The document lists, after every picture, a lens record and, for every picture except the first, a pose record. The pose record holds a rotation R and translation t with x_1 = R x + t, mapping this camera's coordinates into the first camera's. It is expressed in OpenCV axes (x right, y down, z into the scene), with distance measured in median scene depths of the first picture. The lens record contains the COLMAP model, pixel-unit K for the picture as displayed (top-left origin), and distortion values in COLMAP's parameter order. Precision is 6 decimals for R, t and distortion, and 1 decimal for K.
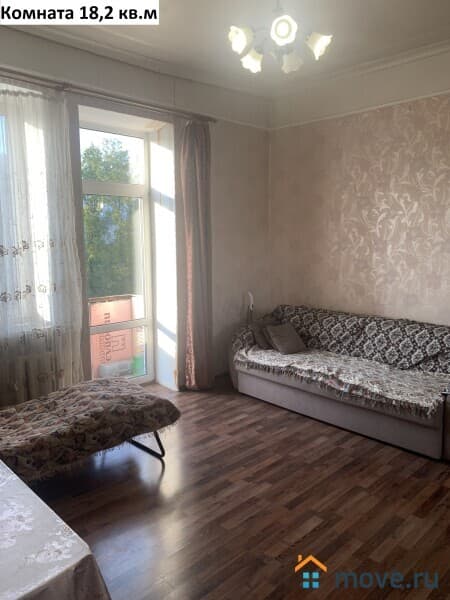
lens RADIAL K [[448.8, 0, 225.0], [0, 448.8, 300.0], [0, 0, 1]] dist [0.072722, -0.106423]
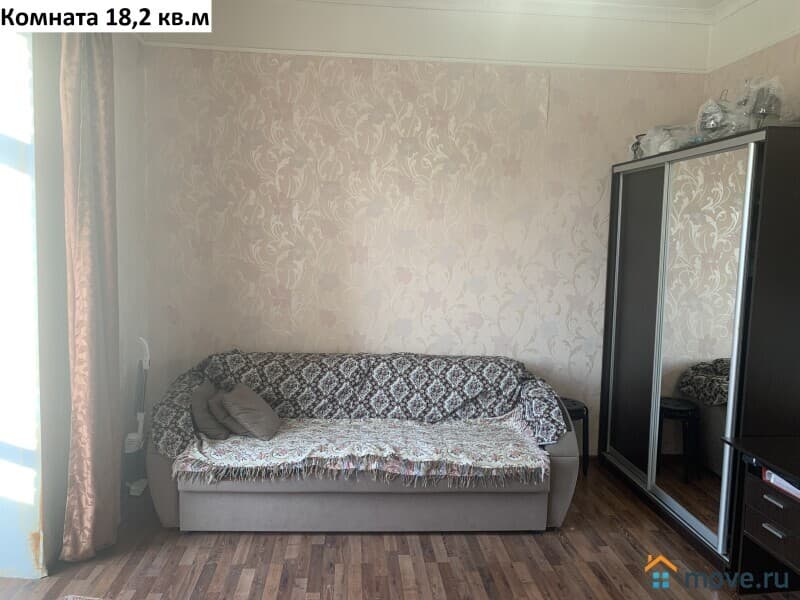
lens RADIAL K [[598.3, 0, 400.0], [0, 598.3, 300.0], [0, 0, 1]] dist [0.072722, -0.106423]
pose [[0.653081, -0.053873, 0.755369, -0.347207], [0.073727, 0.997251, 0.007381, -0.053631], [-0.753690, 0.050870, 0.655258, 0.368286]]
